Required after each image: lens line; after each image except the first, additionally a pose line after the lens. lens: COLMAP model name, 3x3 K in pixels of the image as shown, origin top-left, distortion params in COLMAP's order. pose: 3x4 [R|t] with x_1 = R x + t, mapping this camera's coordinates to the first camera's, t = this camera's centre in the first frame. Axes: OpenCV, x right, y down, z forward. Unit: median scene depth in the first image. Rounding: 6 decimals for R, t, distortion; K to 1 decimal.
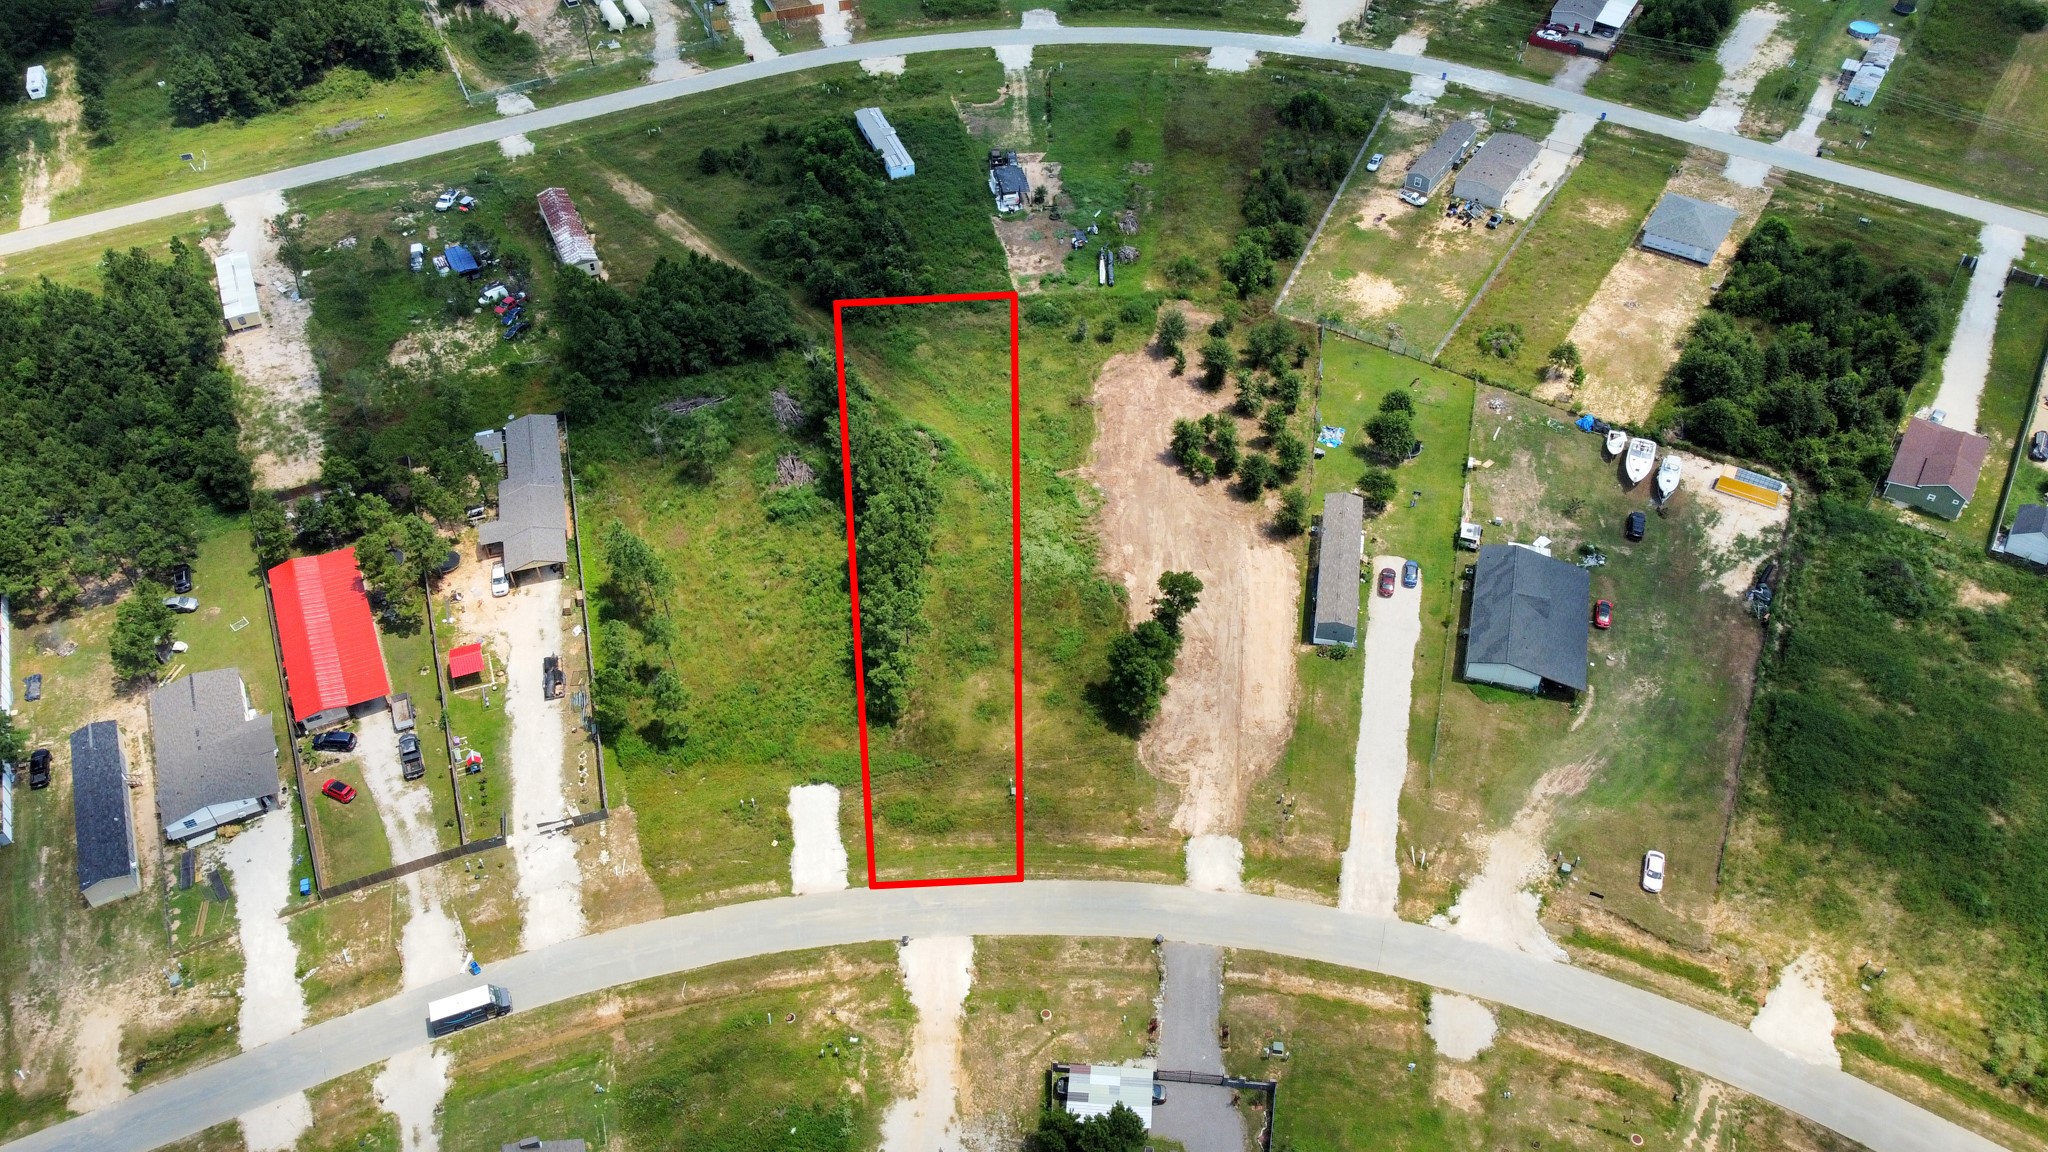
lens RADIAL K [[1555.8, 0, 1018.4], [0, 1555.8, 565.7], [0, 0, 1]] dist [-0.000132, -0.006185]
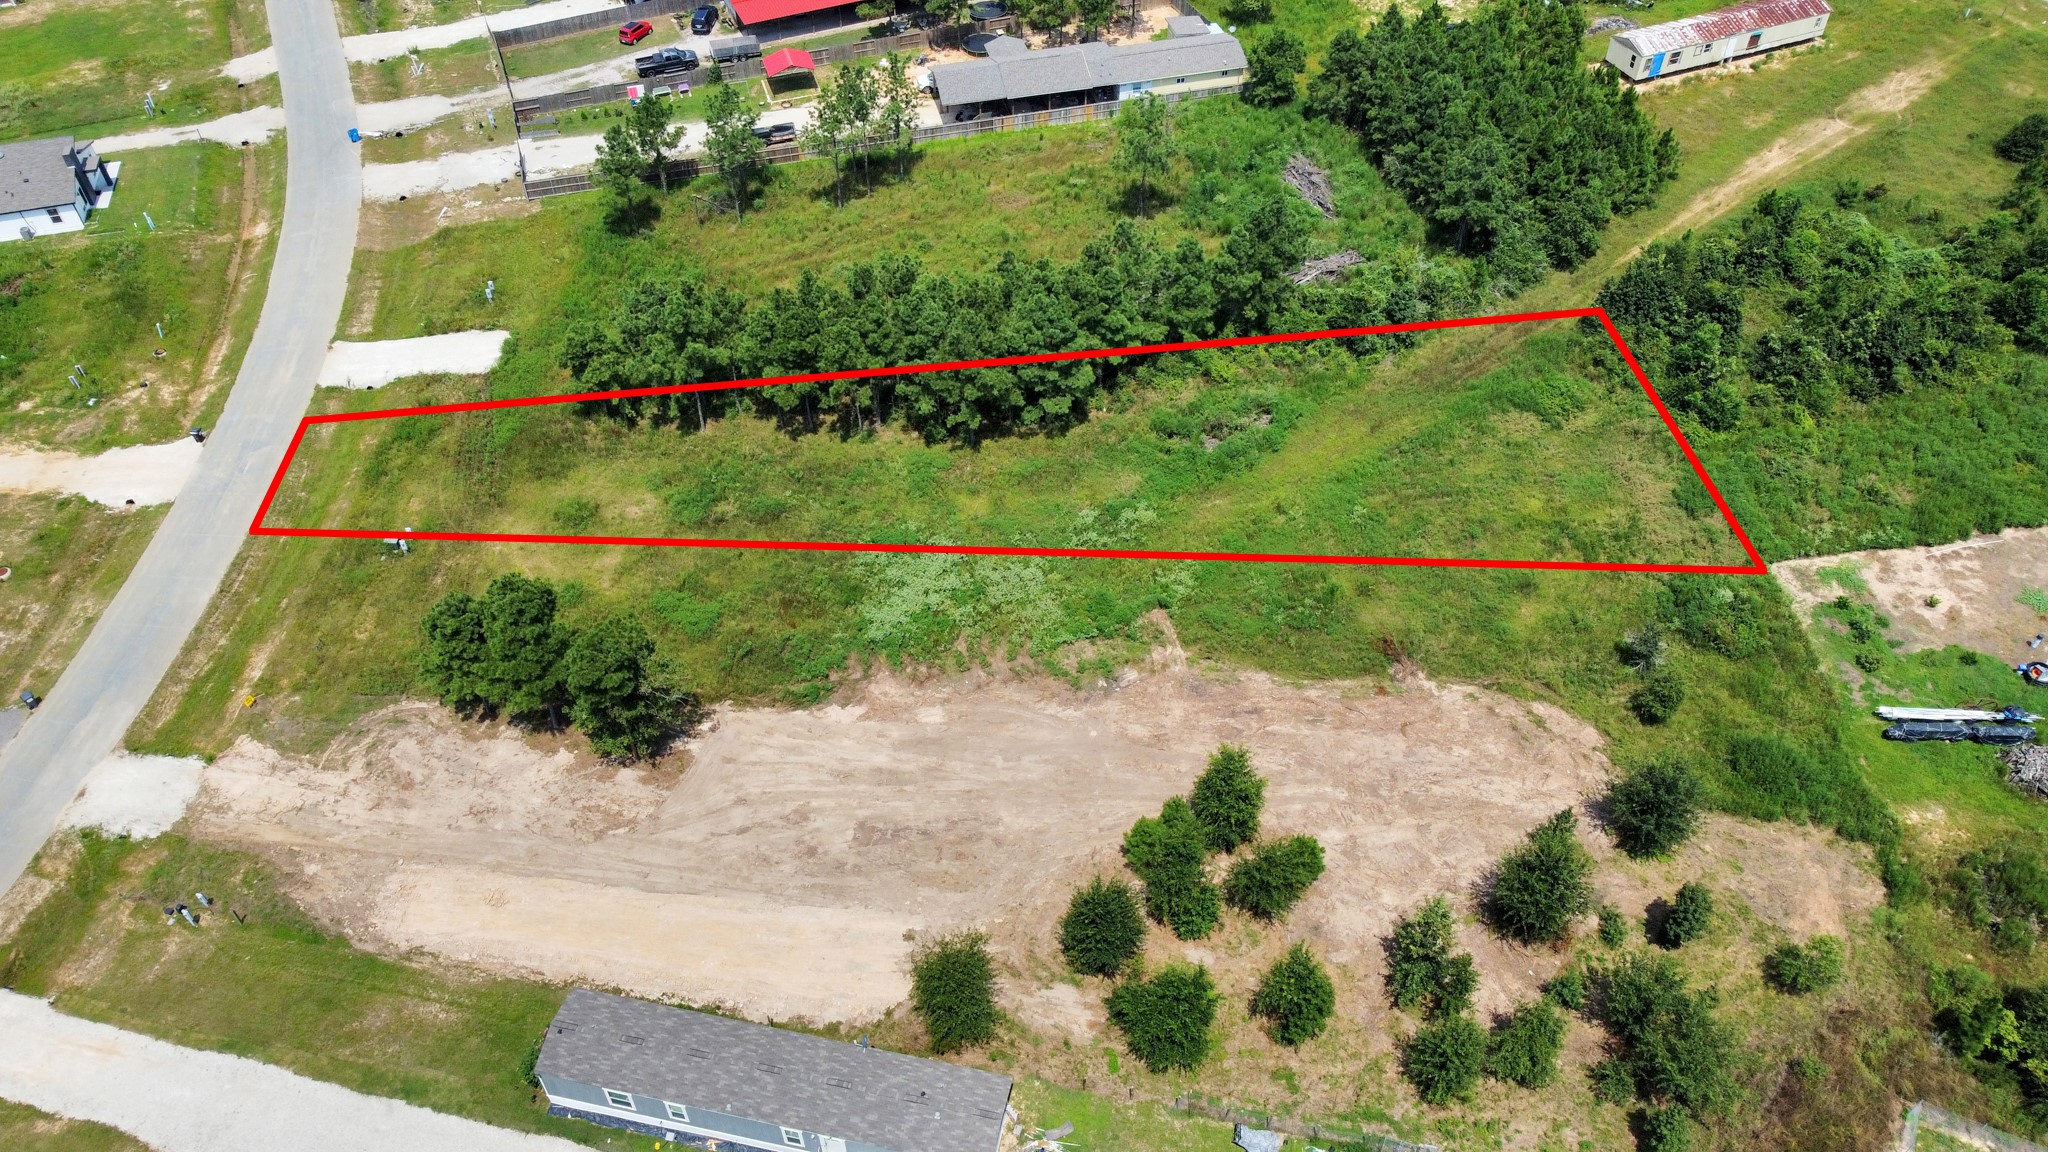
lens RADIAL K [[1555.8, 0, 1018.4], [0, 1555.8, 565.7], [0, 0, 1]] dist [-0.000132, -0.006185]
pose [[-0.033358, 0.722200, -0.690880, 0.418985], [-0.694845, 0.480113, 0.535427, -0.351803], [0.718385, 0.497915, 0.485801, 0.854756]]
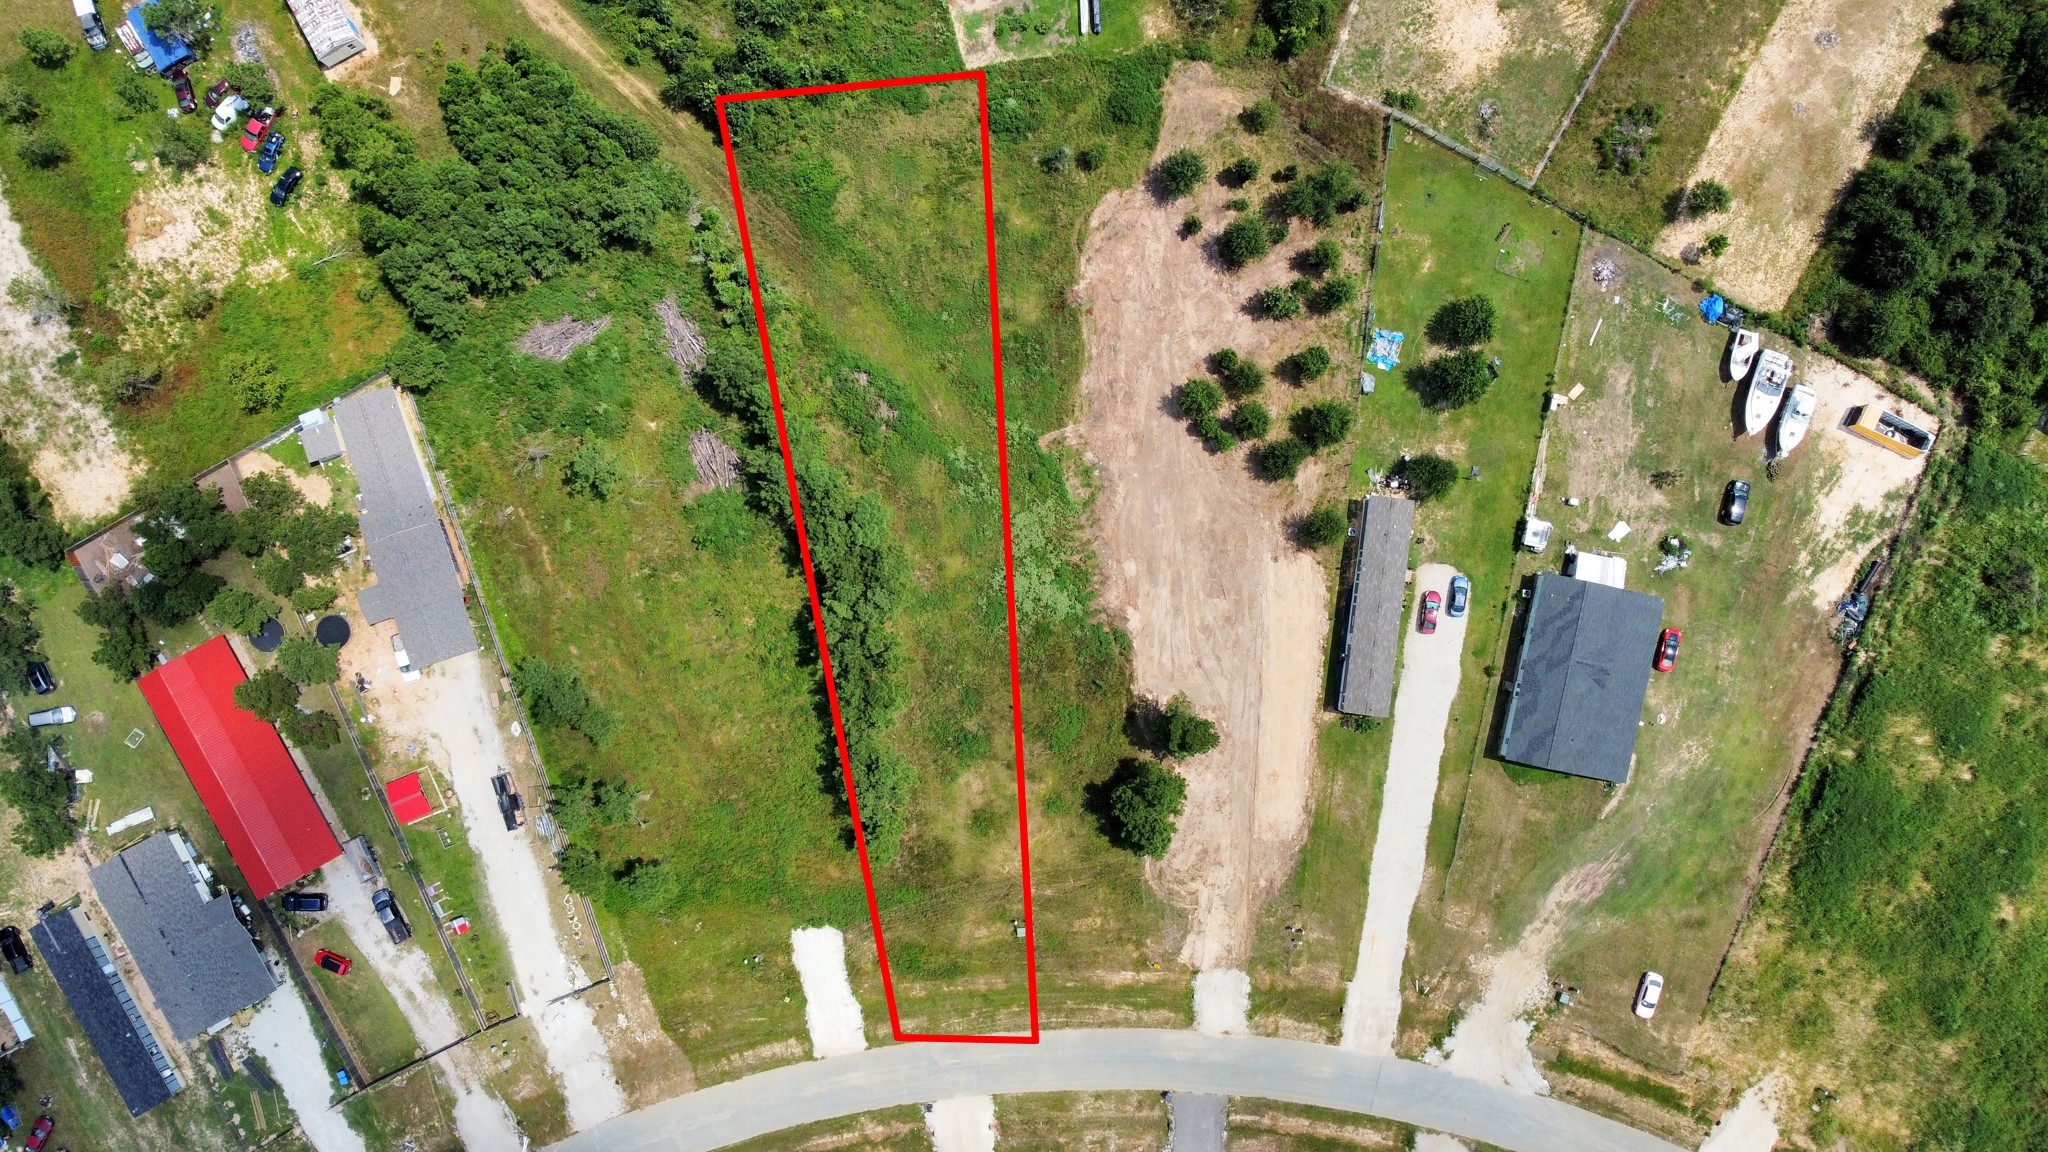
lens RADIAL K [[1555.8, 0, 1018.4], [0, 1555.8, 565.7], [0, 0, 1]] dist [-0.000132, -0.006185]
pose [[0.997802, -0.066185, -0.003207, 0.014250], [0.049096, 0.705927, 0.706581, -0.690895], [-0.044501, -0.705185, 0.707625, 0.453991]]
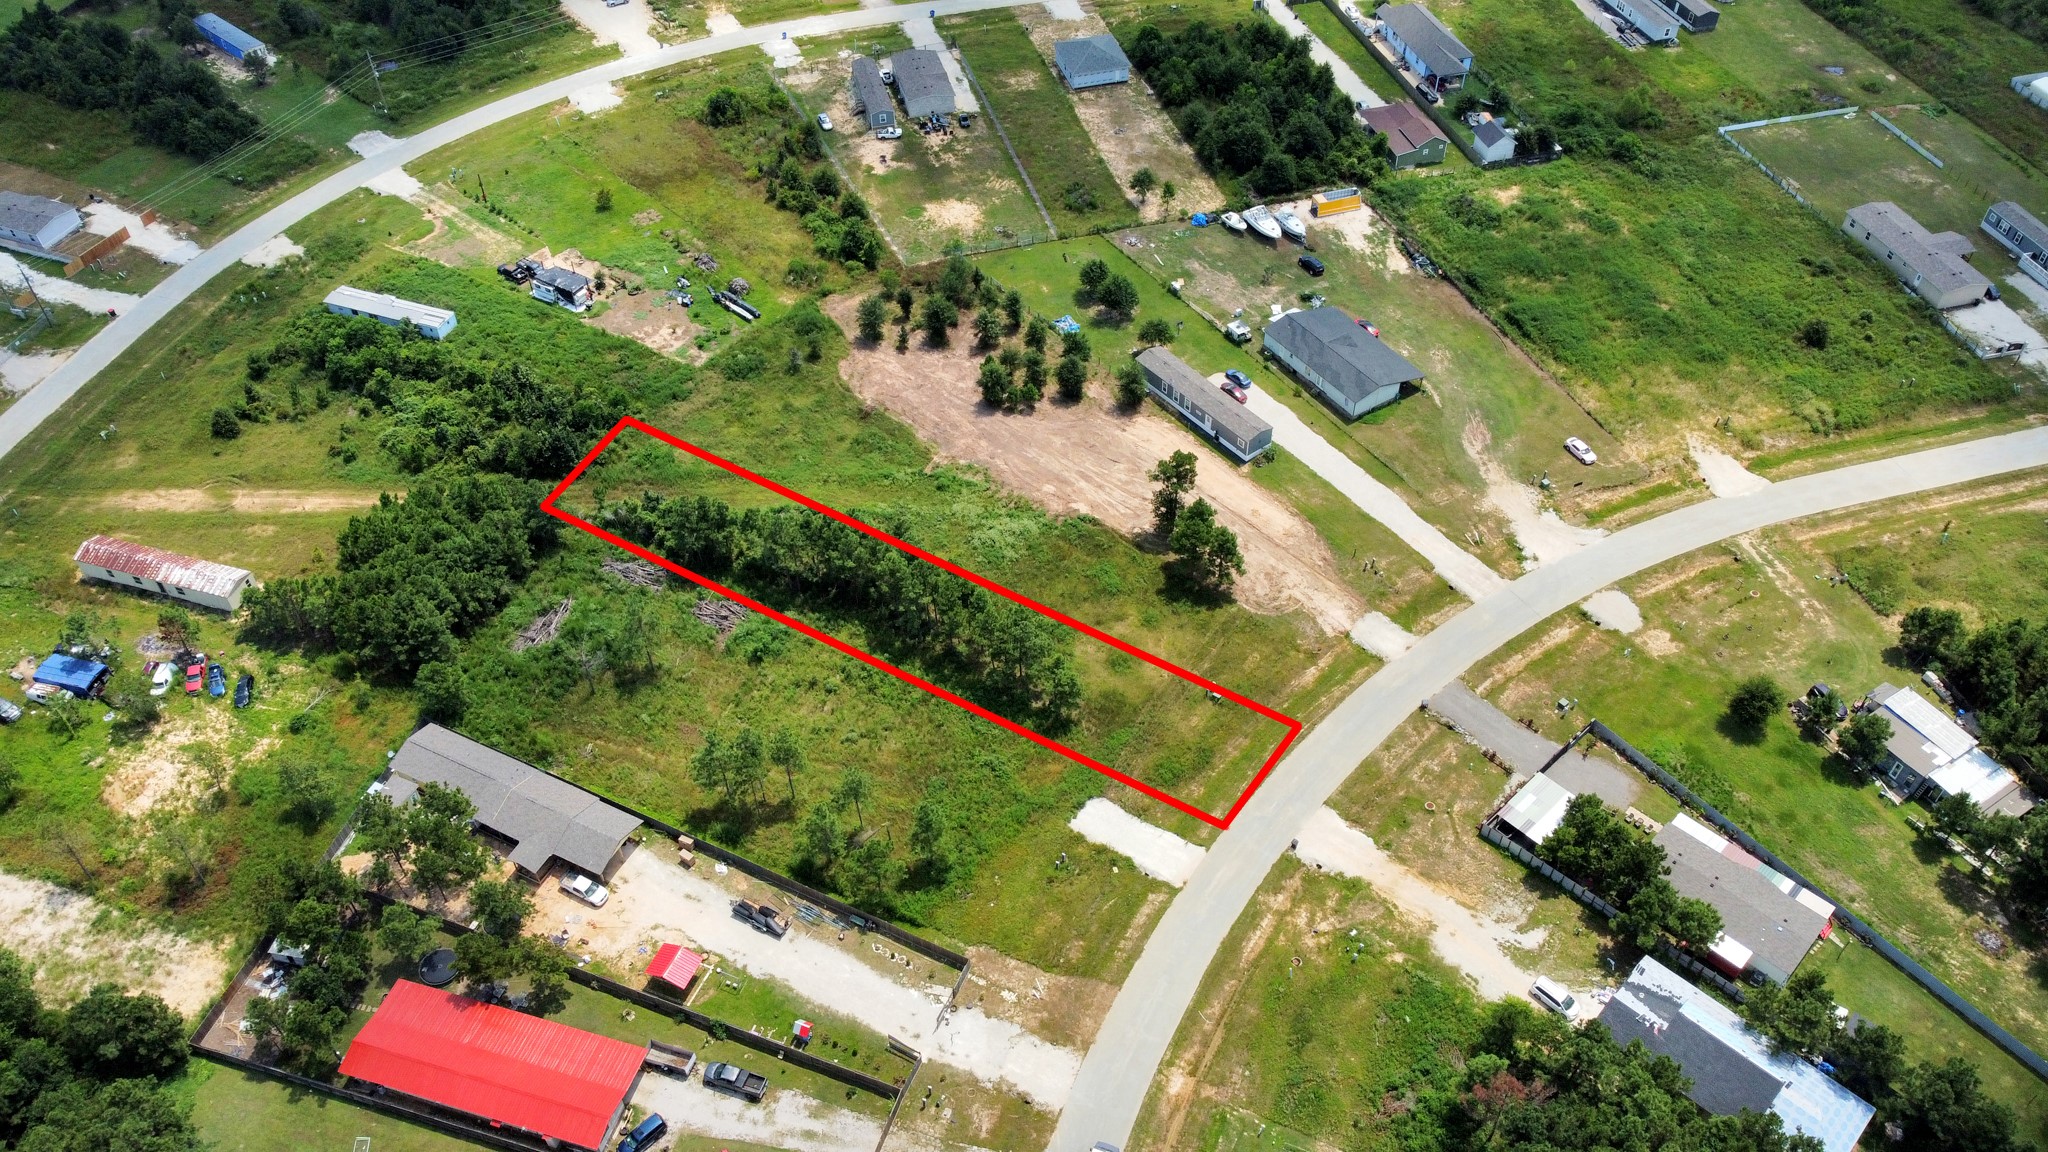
lens RADIAL K [[1555.8, 0, 1018.4], [0, 1555.8, 565.7], [0, 0, 1]] dist [-0.000132, -0.006185]
pose [[0.666820, -0.523072, 0.530798, -0.587531], [0.527691, 0.834365, 0.159303, -0.161928], [-0.526206, 0.173871, 0.832392, 0.173117]]
